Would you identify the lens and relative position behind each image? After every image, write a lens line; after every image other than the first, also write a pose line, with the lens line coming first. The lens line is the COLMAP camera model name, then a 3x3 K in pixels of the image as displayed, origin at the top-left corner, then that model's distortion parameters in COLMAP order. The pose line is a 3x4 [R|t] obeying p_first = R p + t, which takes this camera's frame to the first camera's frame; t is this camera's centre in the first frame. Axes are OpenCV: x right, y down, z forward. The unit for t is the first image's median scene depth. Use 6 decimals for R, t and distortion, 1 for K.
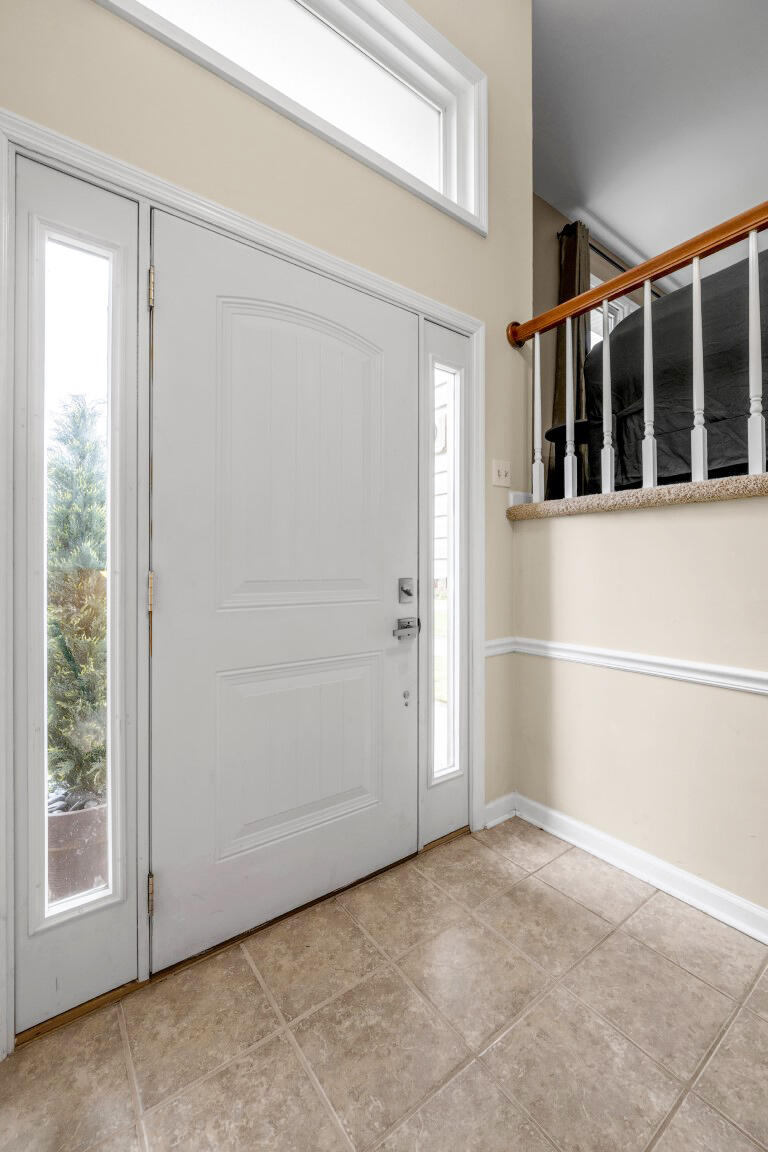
lens RADIAL K [[467.7, 0, 382.2], [0, 467.7, 568.5], [0, 0, 1]] dist [-0.002253, -0.000376]
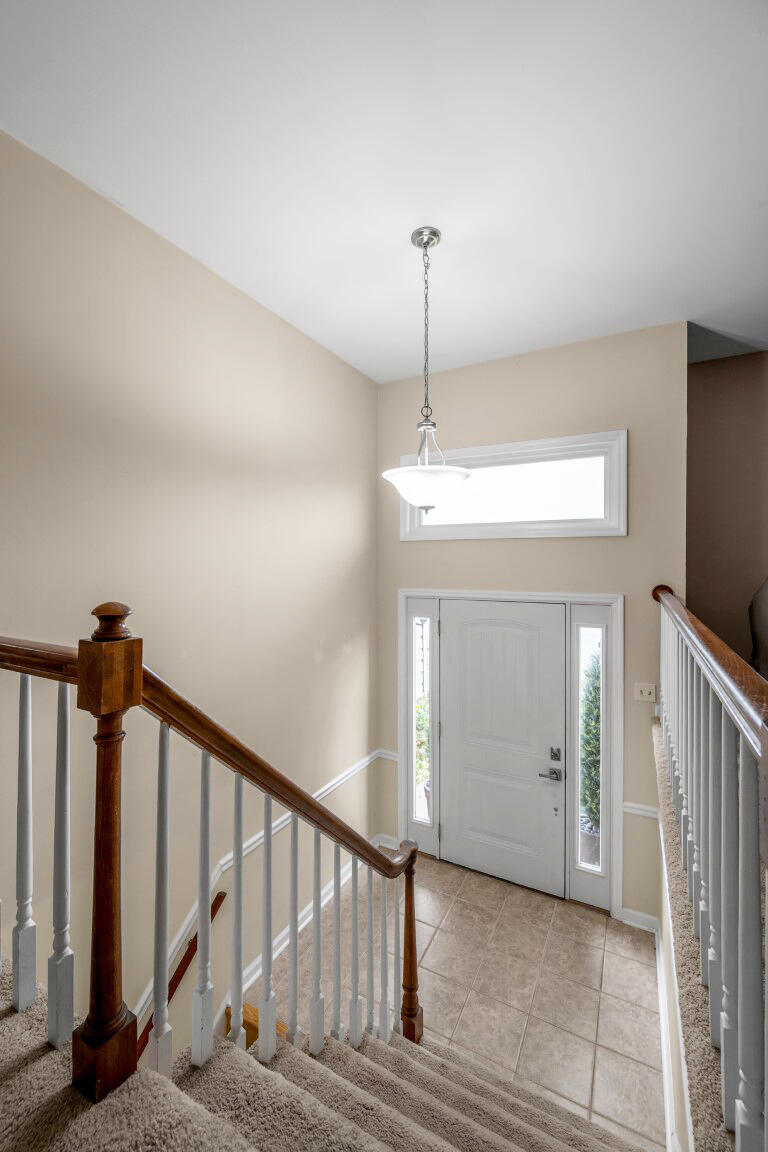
lens RADIAL K [[467.7, 0, 383.2], [0, 467.7, 569.3], [0, 0, 1]] dist [-0.002253, -0.000376]
pose [[0.427298, 0.012057, -0.904030, 1.559691], [0.004038, 0.999876, 0.015244, -0.785462], [0.904102, -0.010164, 0.427197, -0.447180]]
